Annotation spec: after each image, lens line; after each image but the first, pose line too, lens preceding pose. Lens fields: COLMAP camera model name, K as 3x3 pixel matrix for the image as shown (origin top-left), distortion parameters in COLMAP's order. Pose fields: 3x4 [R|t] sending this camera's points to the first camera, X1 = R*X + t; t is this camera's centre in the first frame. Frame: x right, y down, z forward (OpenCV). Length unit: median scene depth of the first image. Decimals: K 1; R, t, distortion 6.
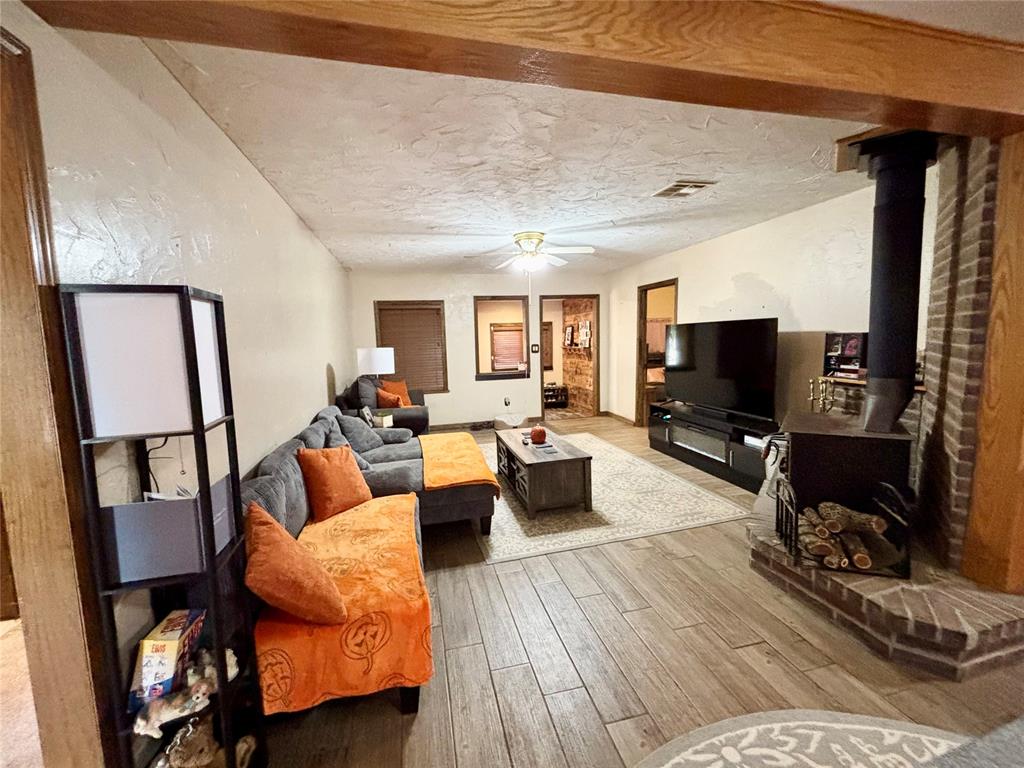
lens RADIAL K [[415.9, 0, 511.3], [0, 415.9, 382.9], [0, 0, 1]] dist [-0.001016, 0.001096]
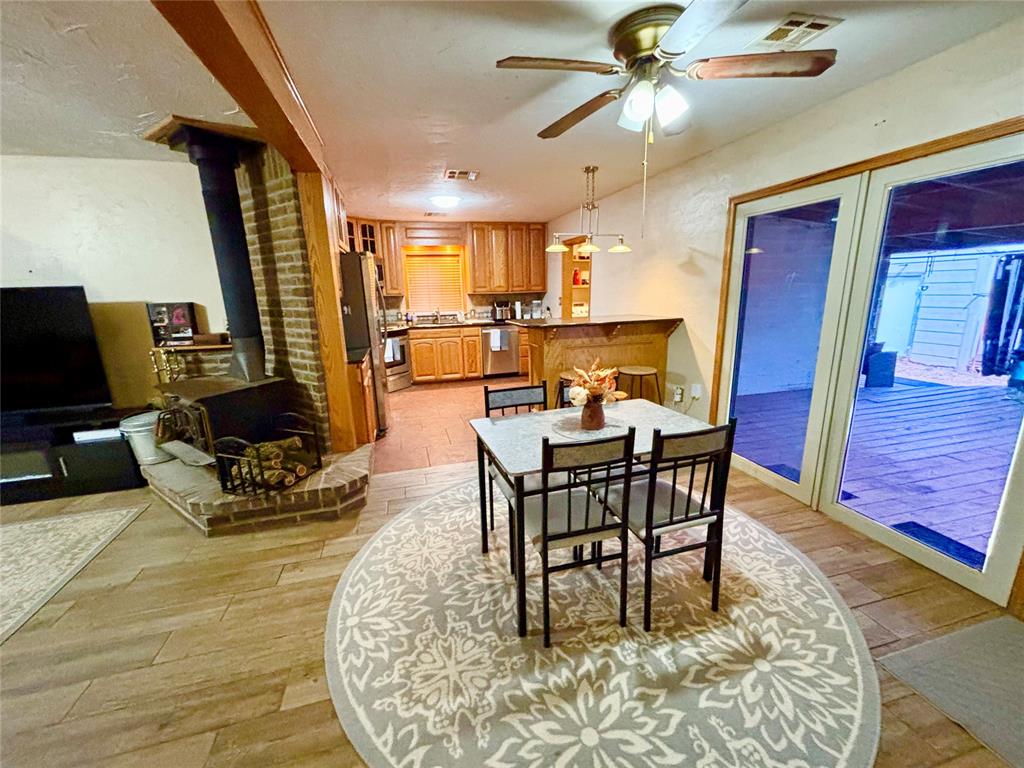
lens RADIAL K [[415.9, 0, 509.5], [0, 415.9, 382.8], [0, 0, 1]] dist [-0.001016, 0.001096]
pose [[-0.019680, -0.196691, 0.980268, -0.374972], [0.137075, 0.970669, 0.197517, -0.019604], [-0.990365, 0.138257, 0.007858, 0.235391]]
